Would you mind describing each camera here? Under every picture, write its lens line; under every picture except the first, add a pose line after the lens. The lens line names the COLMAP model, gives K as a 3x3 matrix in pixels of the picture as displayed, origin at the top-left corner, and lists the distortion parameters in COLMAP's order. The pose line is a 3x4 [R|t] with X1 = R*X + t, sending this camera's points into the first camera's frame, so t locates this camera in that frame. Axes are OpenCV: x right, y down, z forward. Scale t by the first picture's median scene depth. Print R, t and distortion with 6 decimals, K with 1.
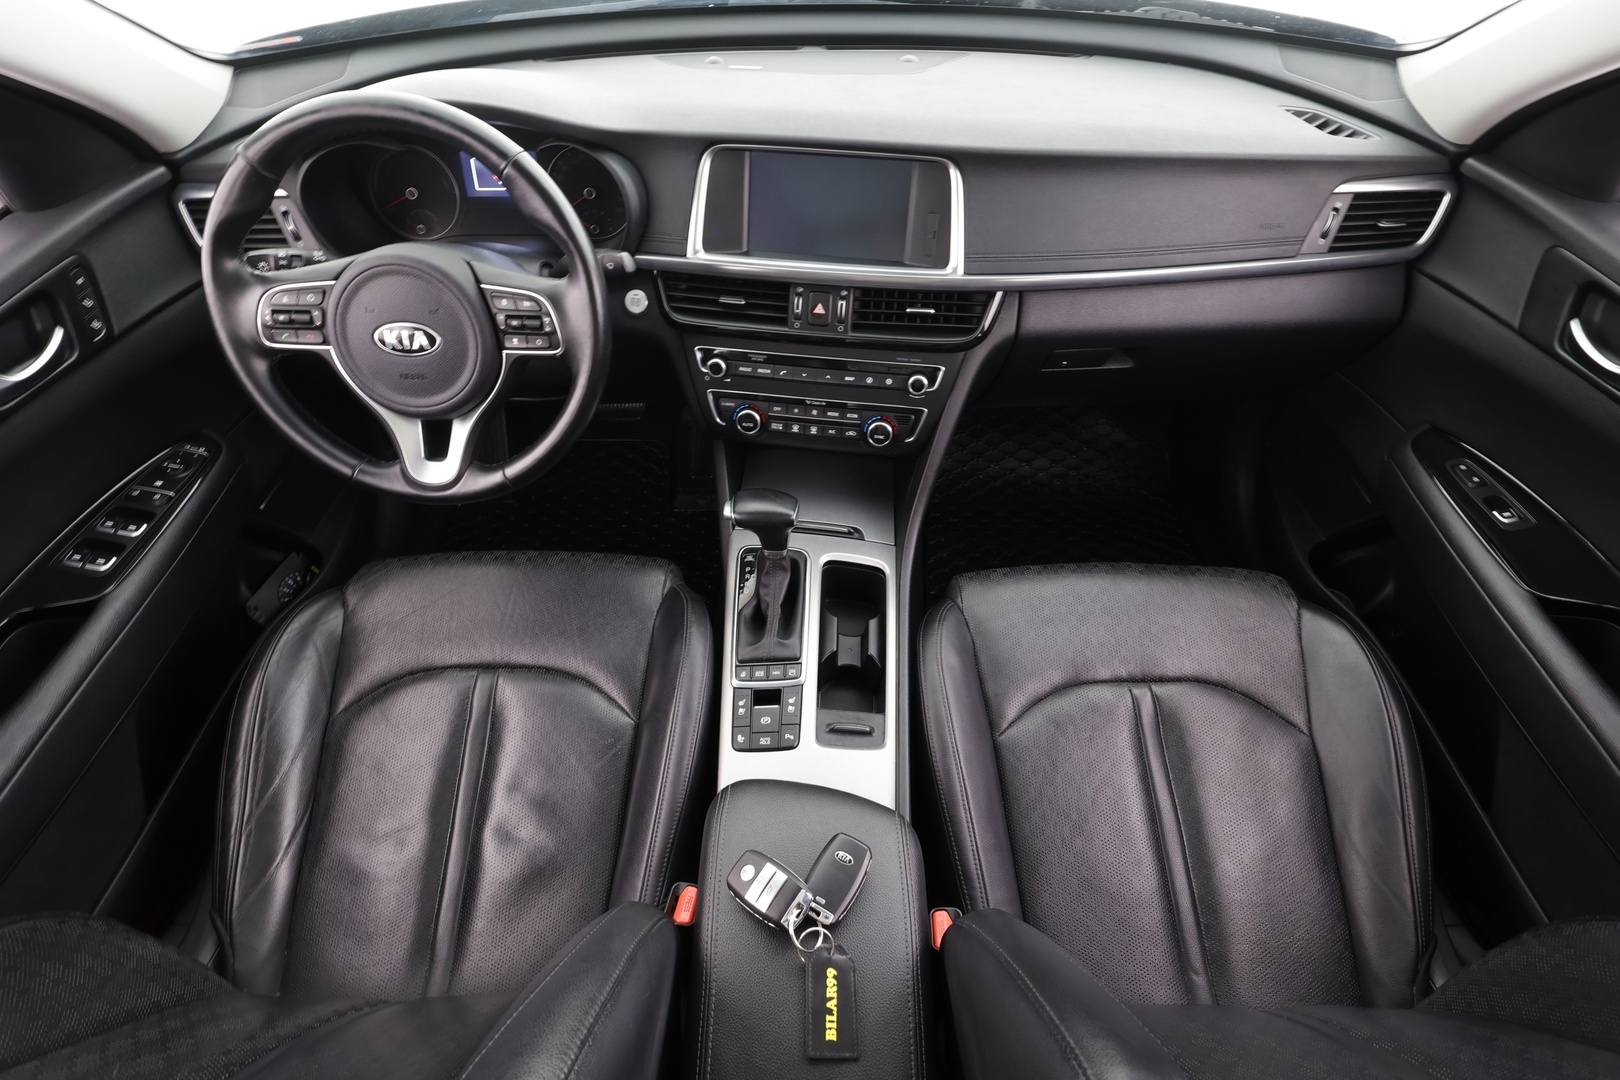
lens RADIAL K [[823.2, 0, 810.0], [0, 823.2, 540.0], [0, 0, 1]] dist [-0.001577, 0.000434]
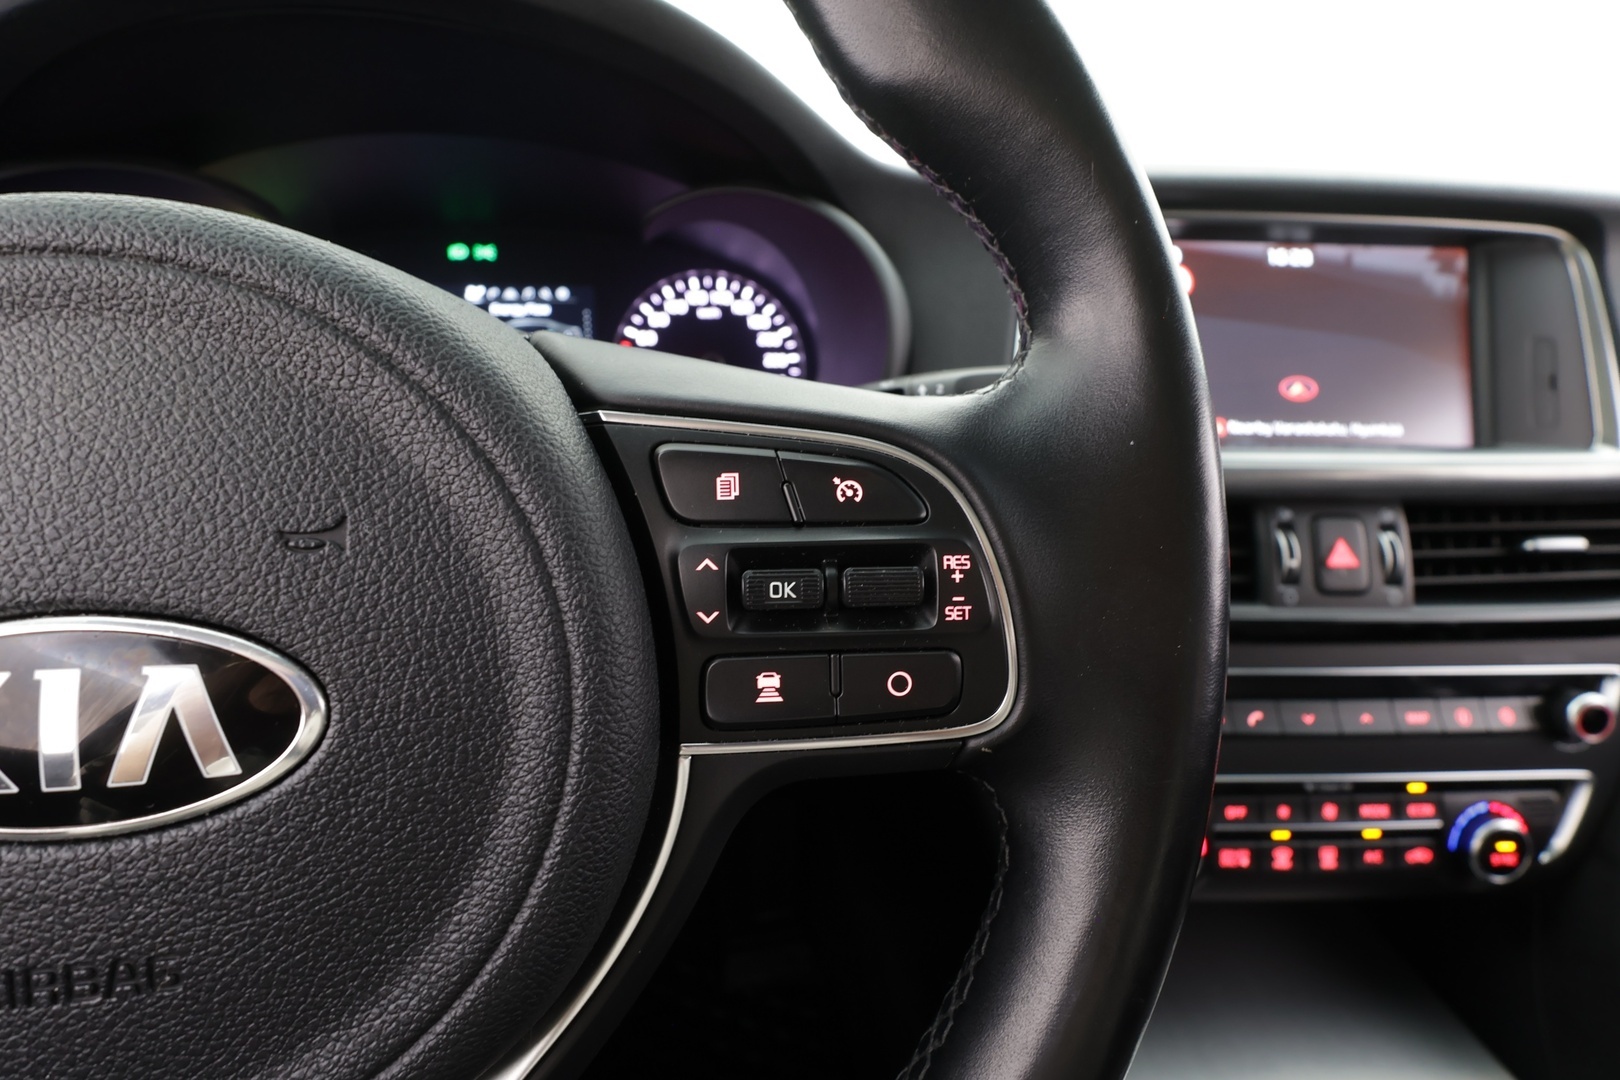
lens RADIAL K [[742.6, 0, 811.5], [0, 742.6, 499.1], [0, 0, 1]] dist [-0.024988, -0.000058]
pose [[0.983348, -0.025932, 0.179872, -0.316785], [0.102360, 0.896866, -0.430295, -0.174103], [-0.150163, 0.441542, 0.884586, 0.699976]]
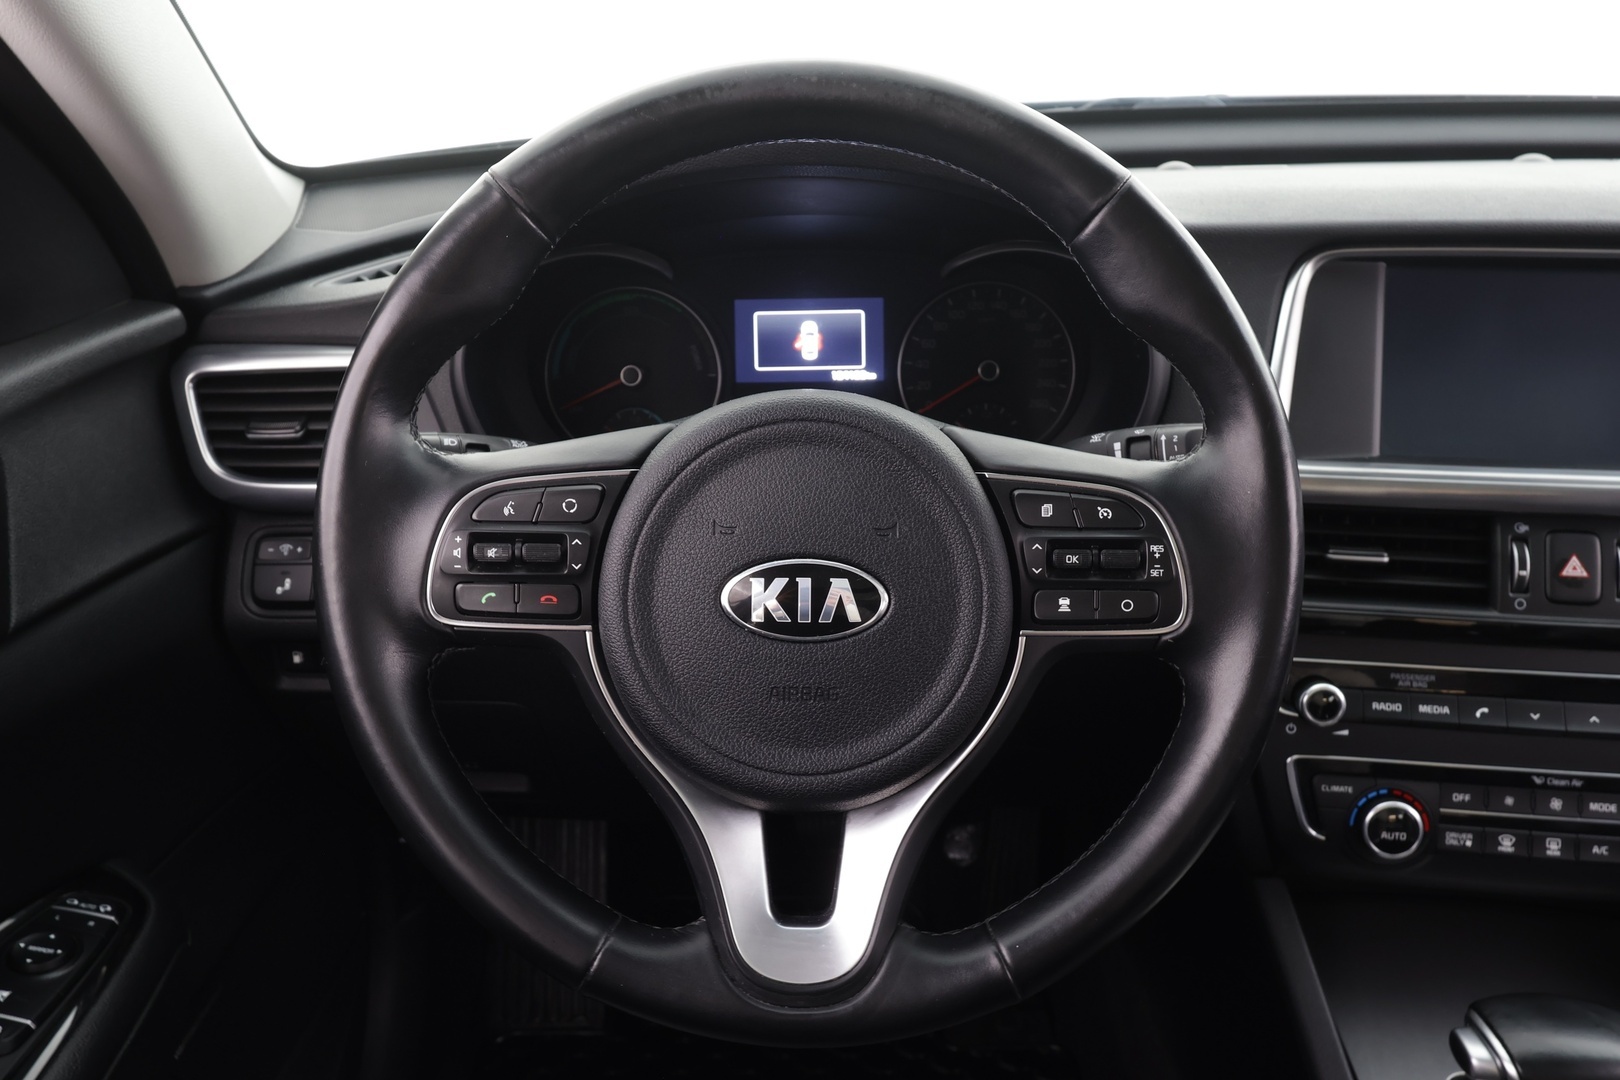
lens RADIAL K [[1276.4, 0, 806.5], [0, 1276.4, 543.1], [0, 0, 1]] dist [-0.002281, -0.002538]
pose [[0.999924, -0.011527, -0.004385, -0.402522], [0.008852, 0.918356, -0.395657, -0.022186], [0.008588, 0.395588, 0.918388, 0.354290]]
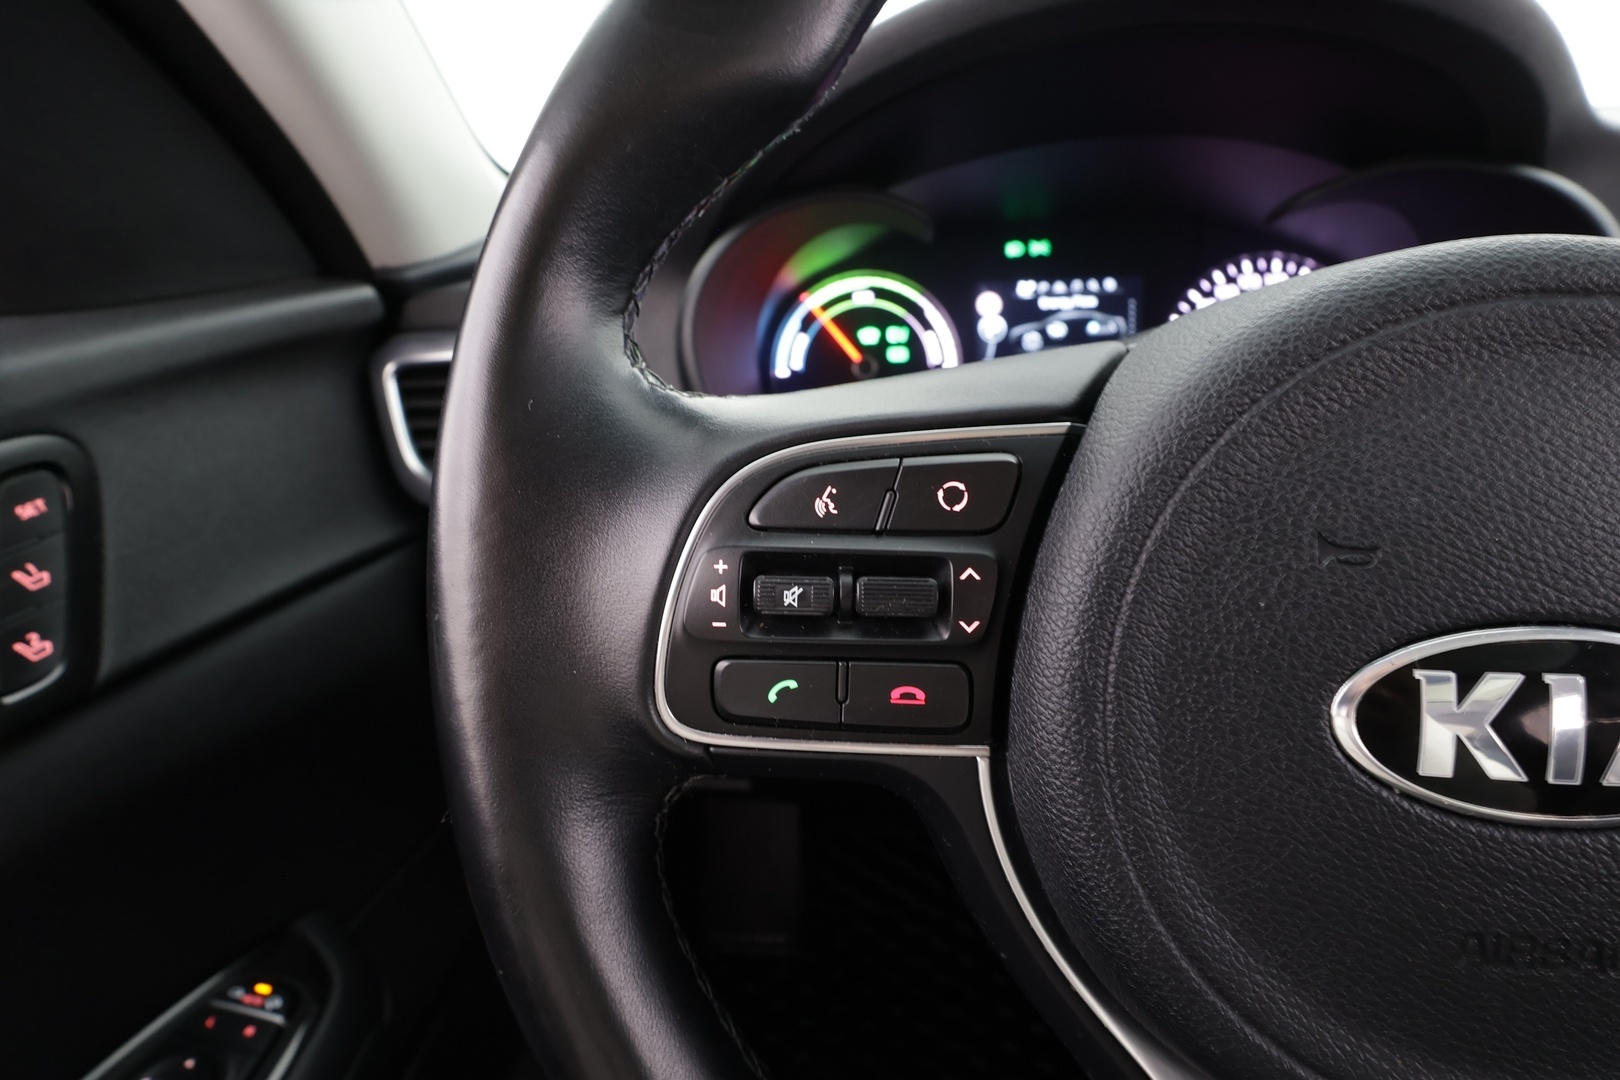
lens RADIAL K [[730.5, 0, 810.0], [0, 730.5, 540.0], [0, 0, 1]] dist [0.002791, 0.000249]
pose [[0.997846, -0.001220, -0.065593, -0.519473], [-0.025079, 0.916792, -0.398577, -0.178584], [0.060622, 0.399363, 0.914786, 0.698332]]
